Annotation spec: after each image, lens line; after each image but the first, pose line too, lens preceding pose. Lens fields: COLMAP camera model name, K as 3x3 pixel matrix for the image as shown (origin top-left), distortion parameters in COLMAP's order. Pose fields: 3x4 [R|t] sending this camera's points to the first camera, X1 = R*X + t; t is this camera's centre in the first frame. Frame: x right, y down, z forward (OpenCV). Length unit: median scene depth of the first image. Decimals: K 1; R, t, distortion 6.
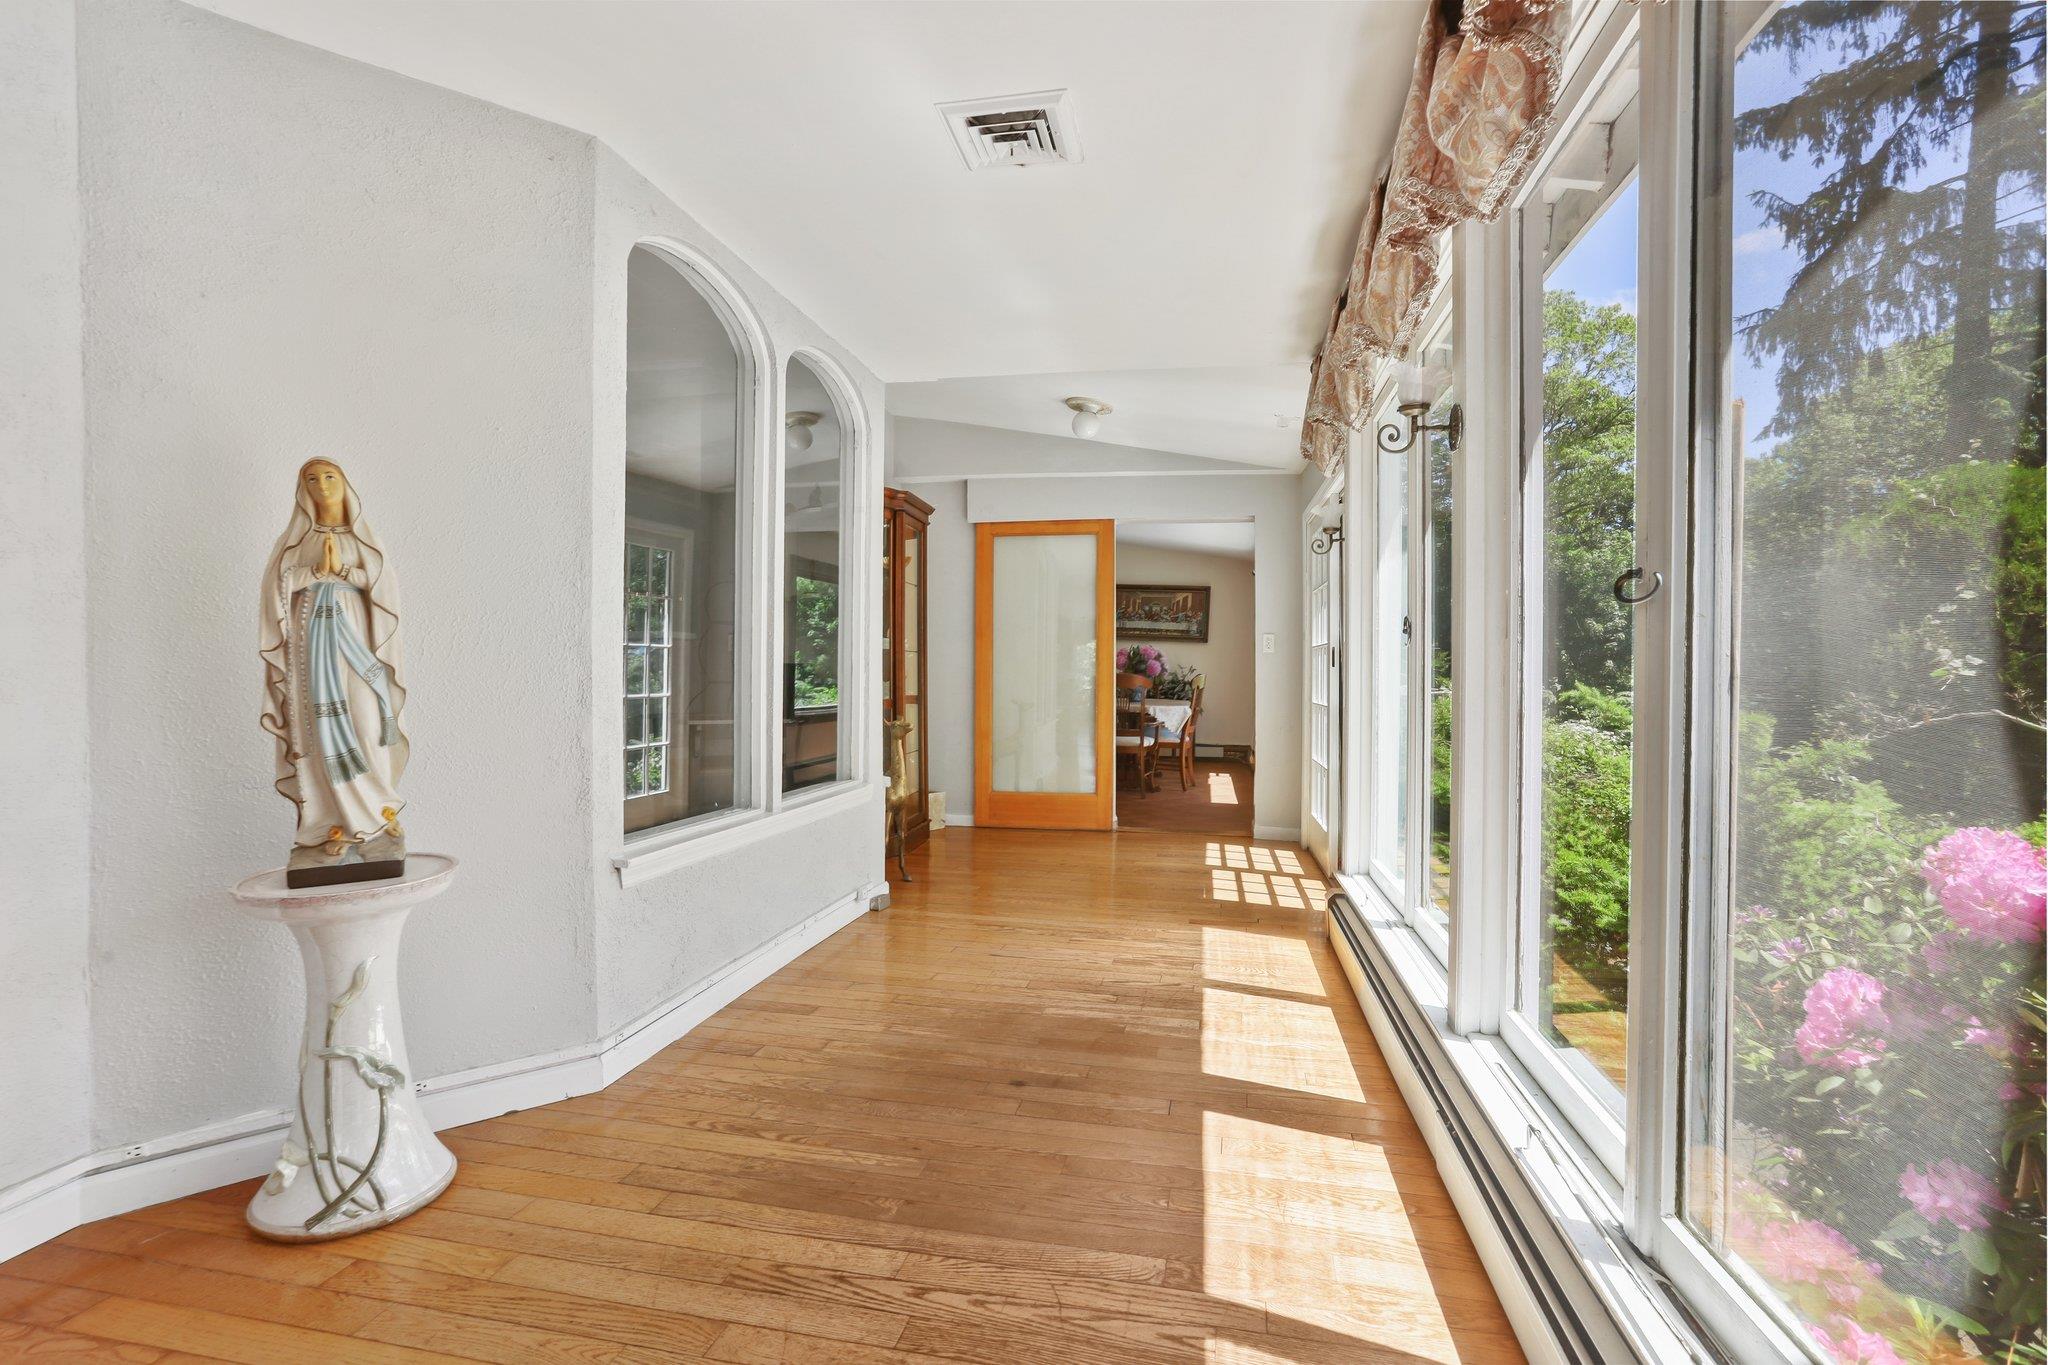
lens RADIAL K [[1030.9, 0, 1010.7], [0, 1030.9, 680.3], [0, 0, 1]] dist [-0.002561, 0.001445]
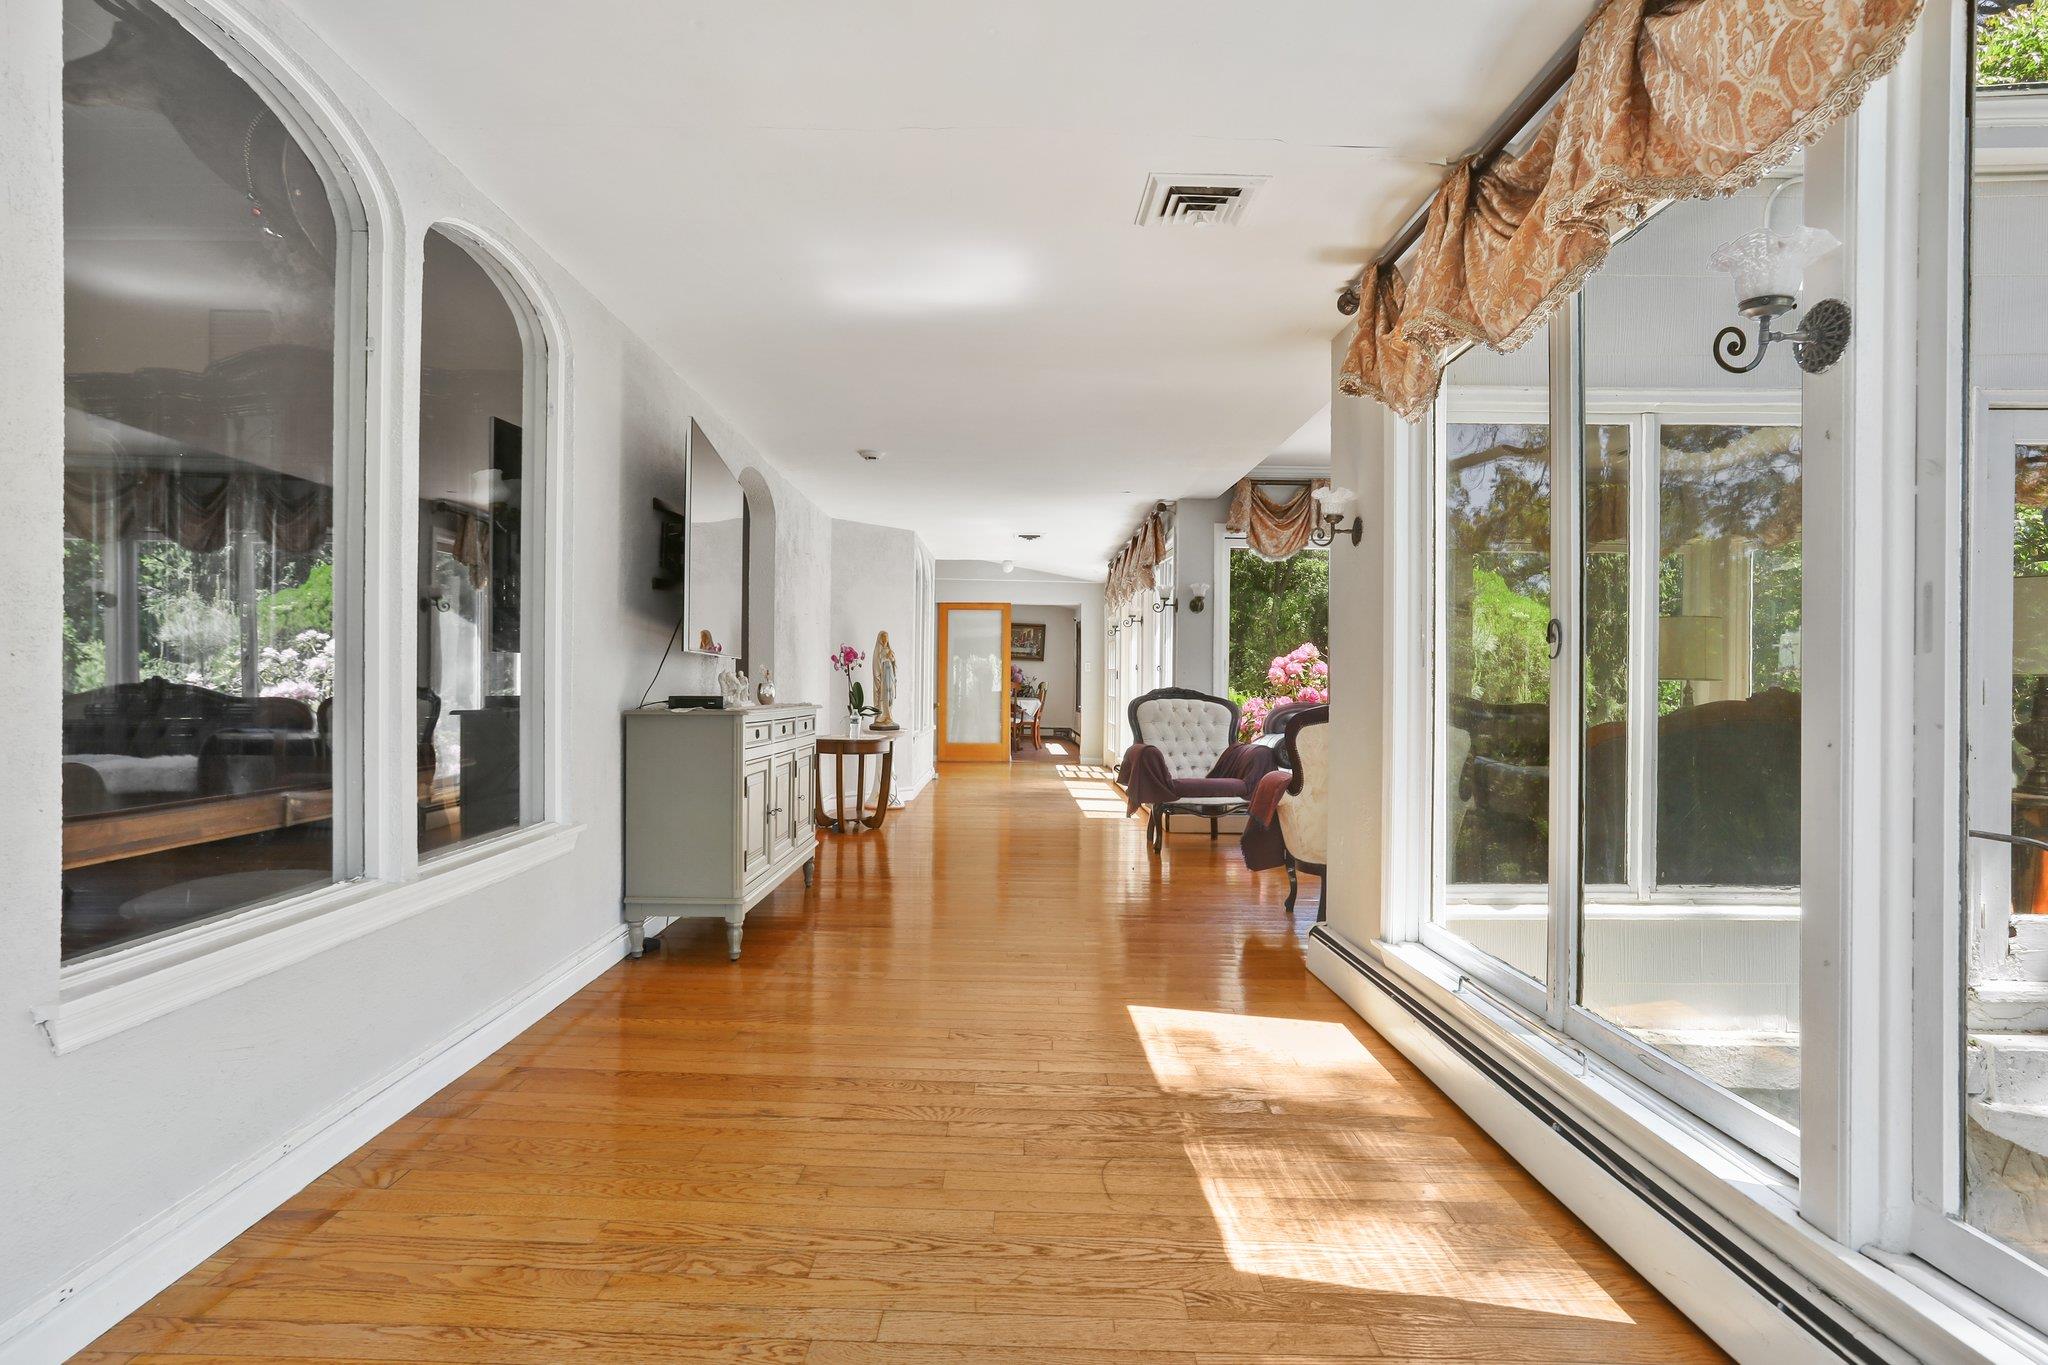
lens RADIAL K [[1017.6, 0, 1022.9], [0, 1017.6, 685.7], [0, 0, 1]] dist [-0.042640, -0.000380]
pose [[0.981956, 0.004838, 0.189049, -0.448402], [-0.003958, 0.999980, -0.005033, 0.022519], [-0.189069, 0.004194, 0.981955, -1.664722]]
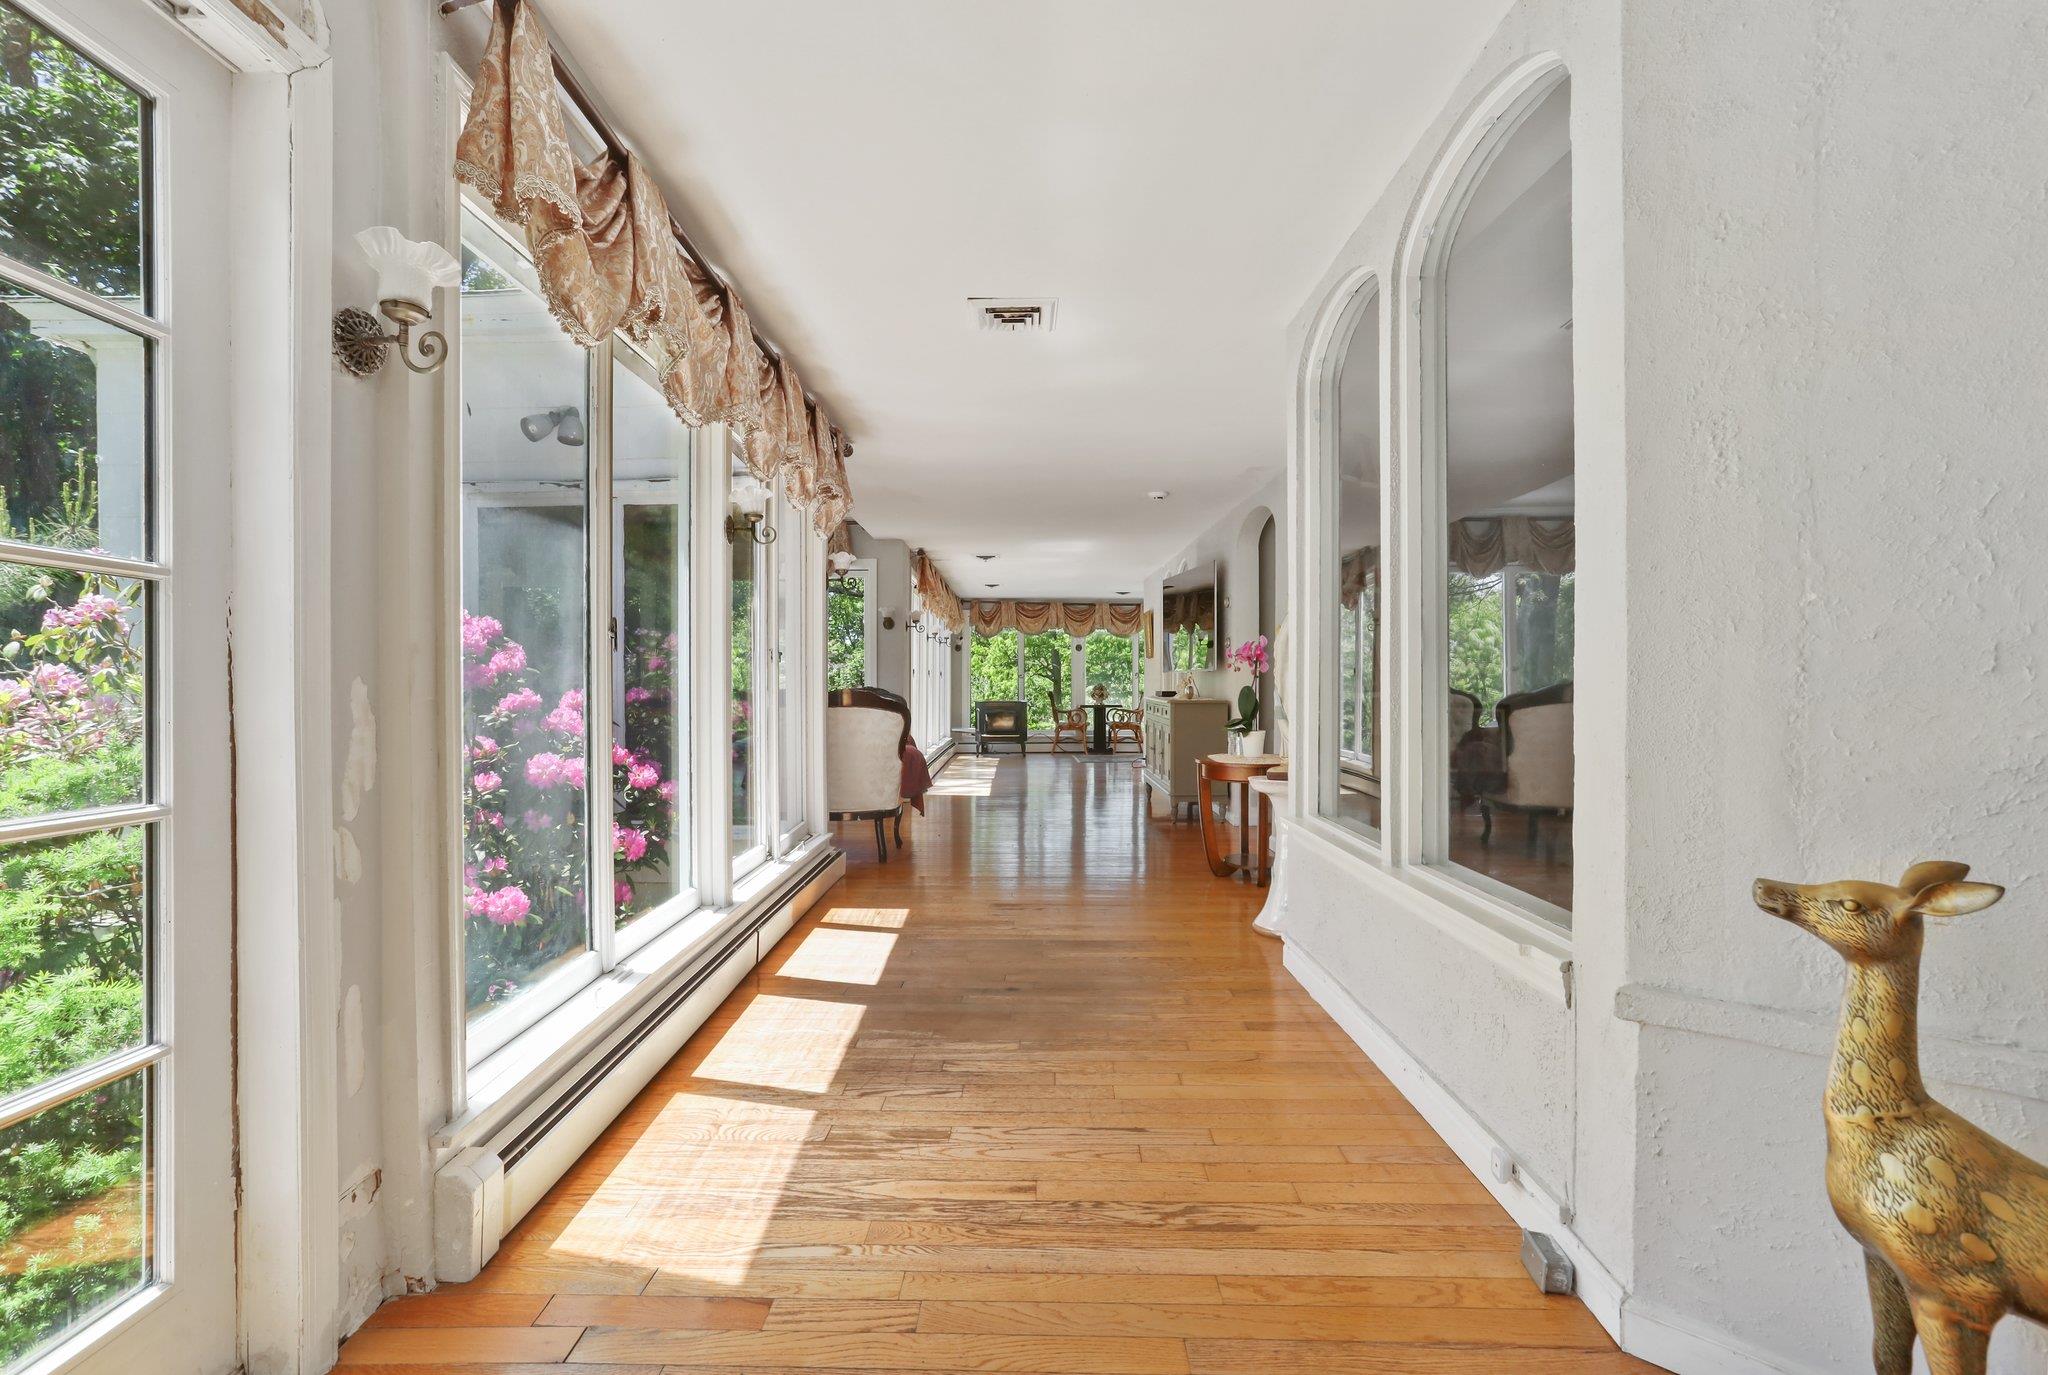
lens RADIAL K [[1030.9, 0, 1023.4], [0, 1030.9, 691.7], [0, 0, 1]] dist [-0.002561, 0.001445]
pose [[-0.980900, -0.004294, -0.194467, 0.193115], [-0.006829, 0.999900, 0.012363, -0.010288], [0.194394, 0.013455, -0.980831, 1.746933]]
